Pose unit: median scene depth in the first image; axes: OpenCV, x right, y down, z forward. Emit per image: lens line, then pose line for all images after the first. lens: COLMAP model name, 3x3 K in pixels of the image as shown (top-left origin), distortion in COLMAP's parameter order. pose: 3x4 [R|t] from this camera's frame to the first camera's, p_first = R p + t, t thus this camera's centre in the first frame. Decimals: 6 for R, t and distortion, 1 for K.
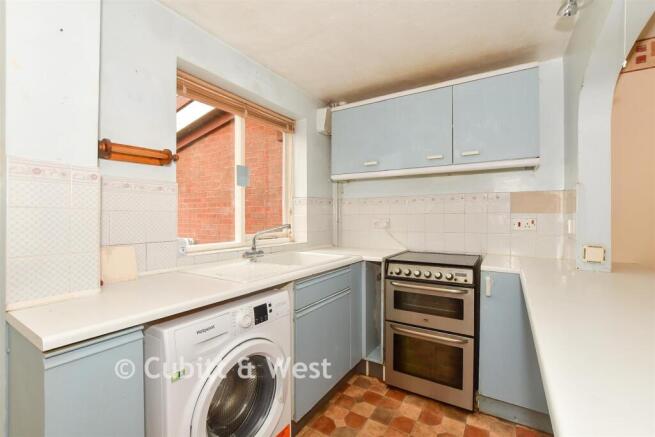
lens RADIAL K [[287.2, 0, 326.9], [0, 287.2, 217.8], [0, 0, 1]] dist [-0.001106, -0.000084]
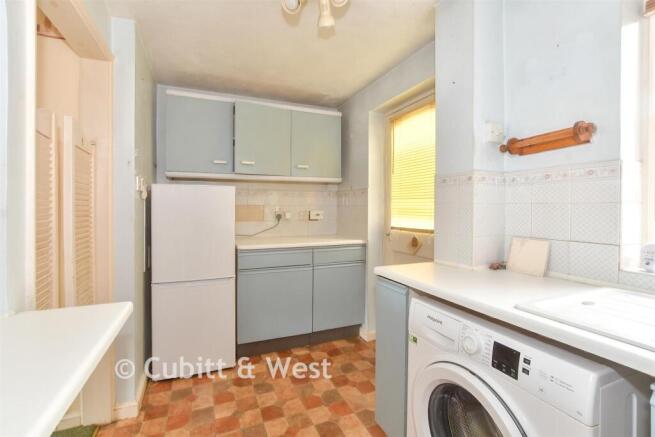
lens RADIAL K [[287.2, 0, 326.1], [0, 287.2, 214.4], [0, 0, 1]] dist [-0.001106, -0.000084]
pose [[-0.554831, -0.000906, -0.831963, 0.538038], [-0.019377, 0.999742, 0.011834, -0.000352], [0.831738, 0.022687, -0.554705, 0.992747]]
